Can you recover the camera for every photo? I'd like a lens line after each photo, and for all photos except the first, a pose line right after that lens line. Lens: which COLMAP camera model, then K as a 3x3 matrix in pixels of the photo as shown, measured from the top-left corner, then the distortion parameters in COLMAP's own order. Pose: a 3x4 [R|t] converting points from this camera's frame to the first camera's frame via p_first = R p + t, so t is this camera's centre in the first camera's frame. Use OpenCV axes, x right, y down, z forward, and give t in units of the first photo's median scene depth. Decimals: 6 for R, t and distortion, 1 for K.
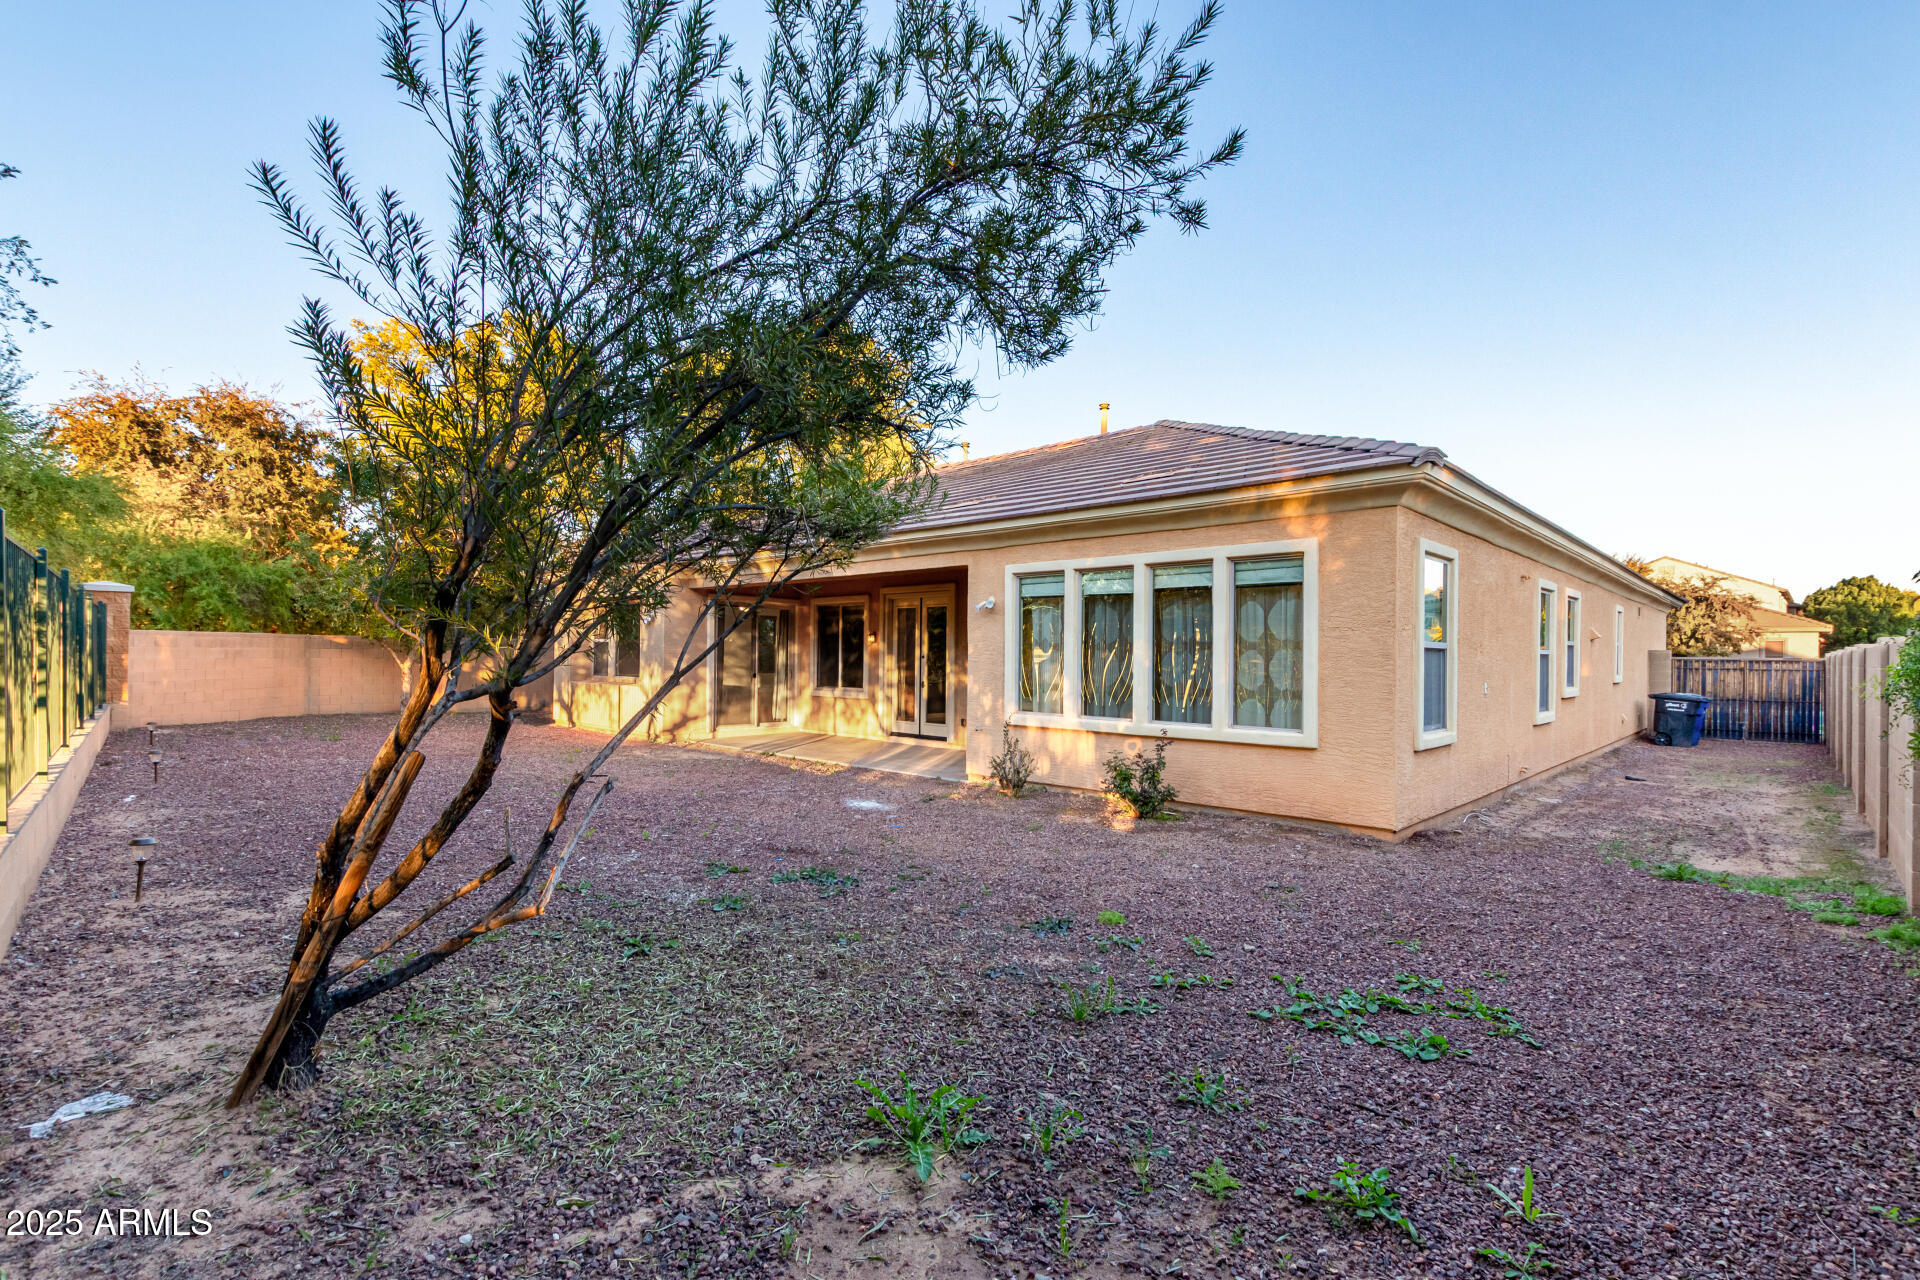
lens RADIAL K [[888.7, 0, 961.8], [0, 888.7, 659.9], [0, 0, 1]] dist [0.000822, -0.001261]
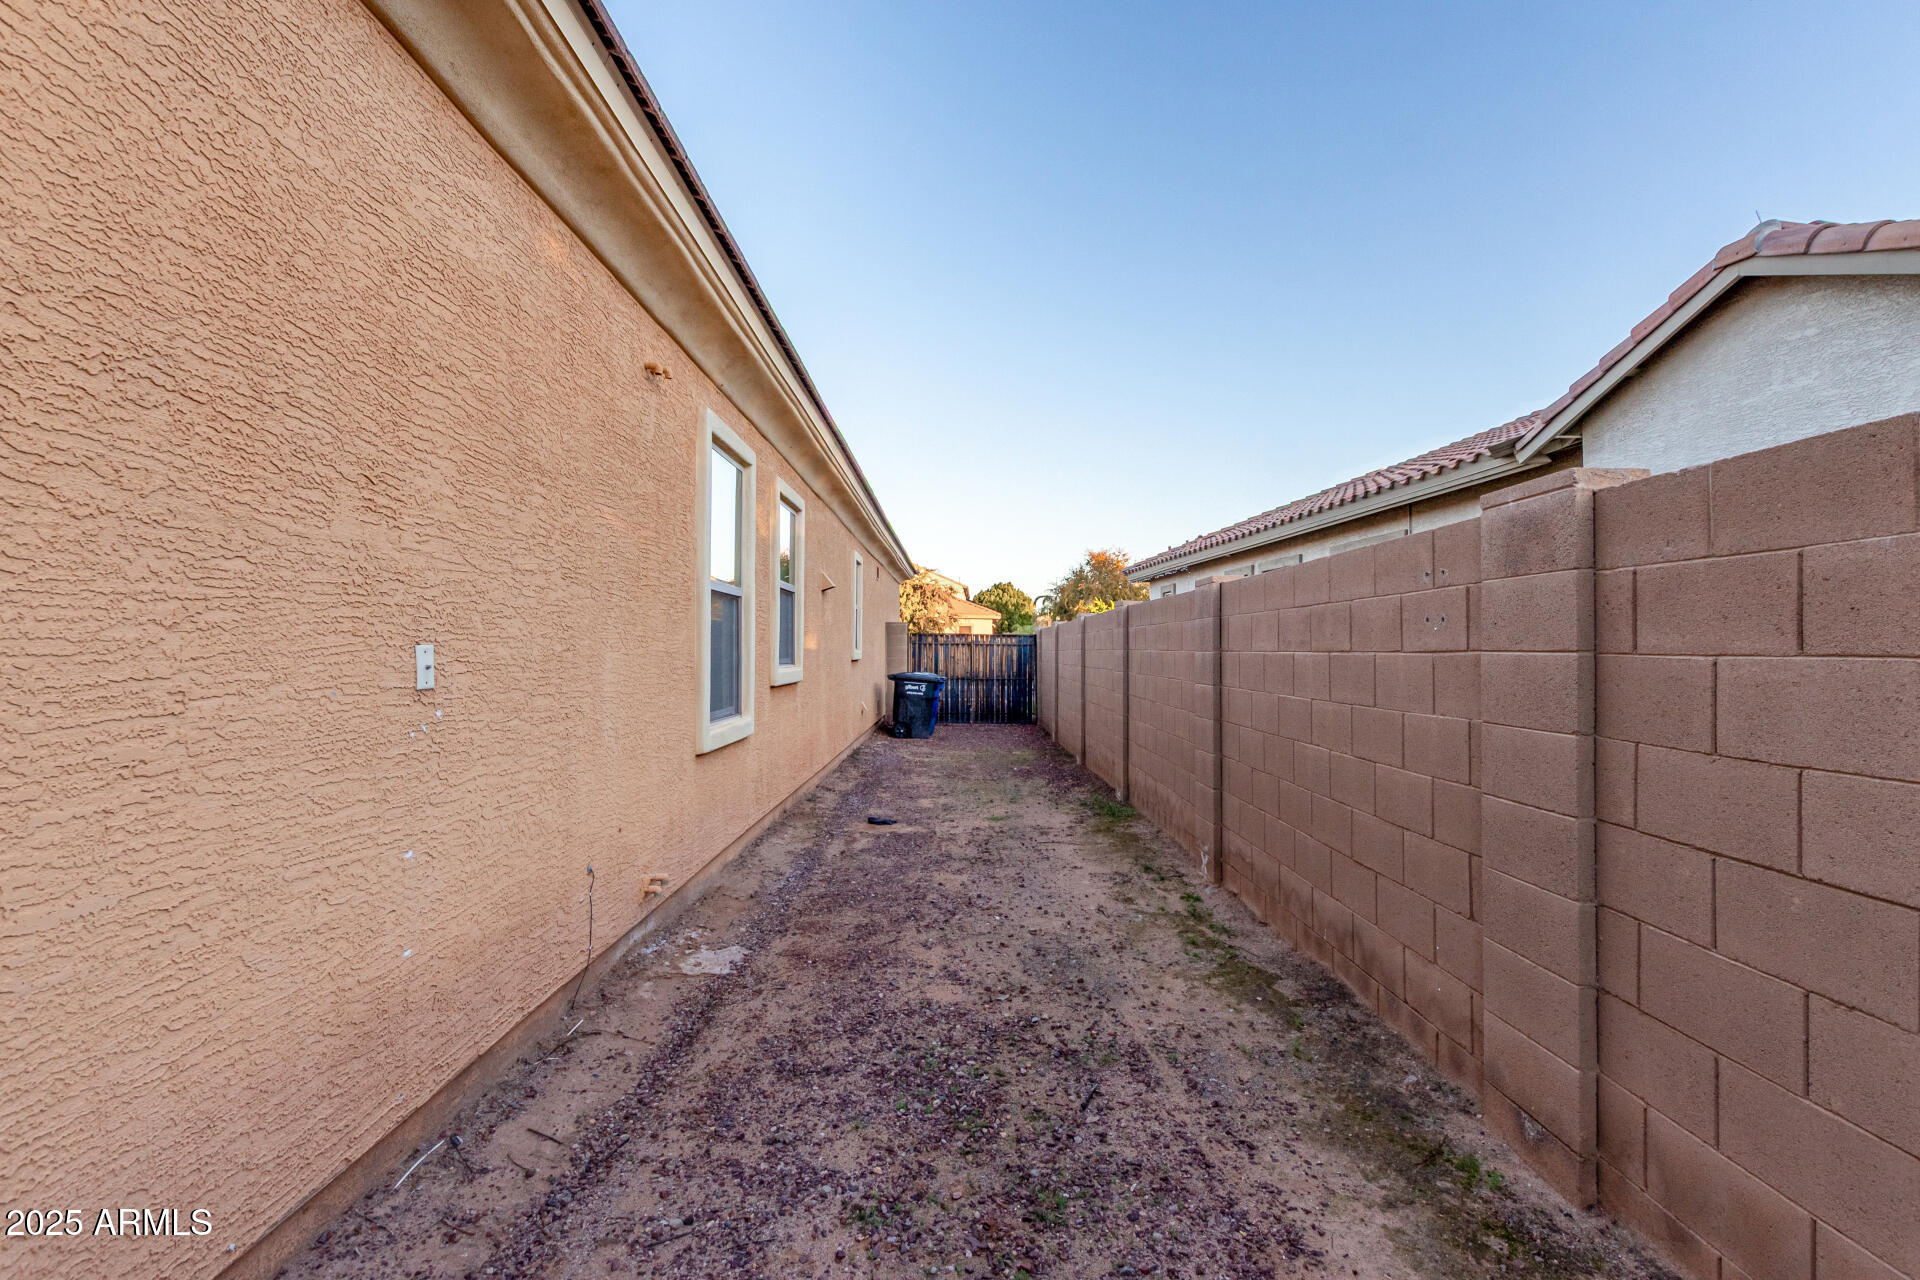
lens RADIAL K [[888.7, 0, 959.6], [0, 888.7, 645.5], [0, 0, 1]] dist [0.000822, -0.001261]
pose [[0.730606, -0.000732, 0.682799, 0.260789], [0.002347, 0.999996, -0.001439, 0.013048], [-0.682795, 0.002654, 0.730605, 0.353575]]
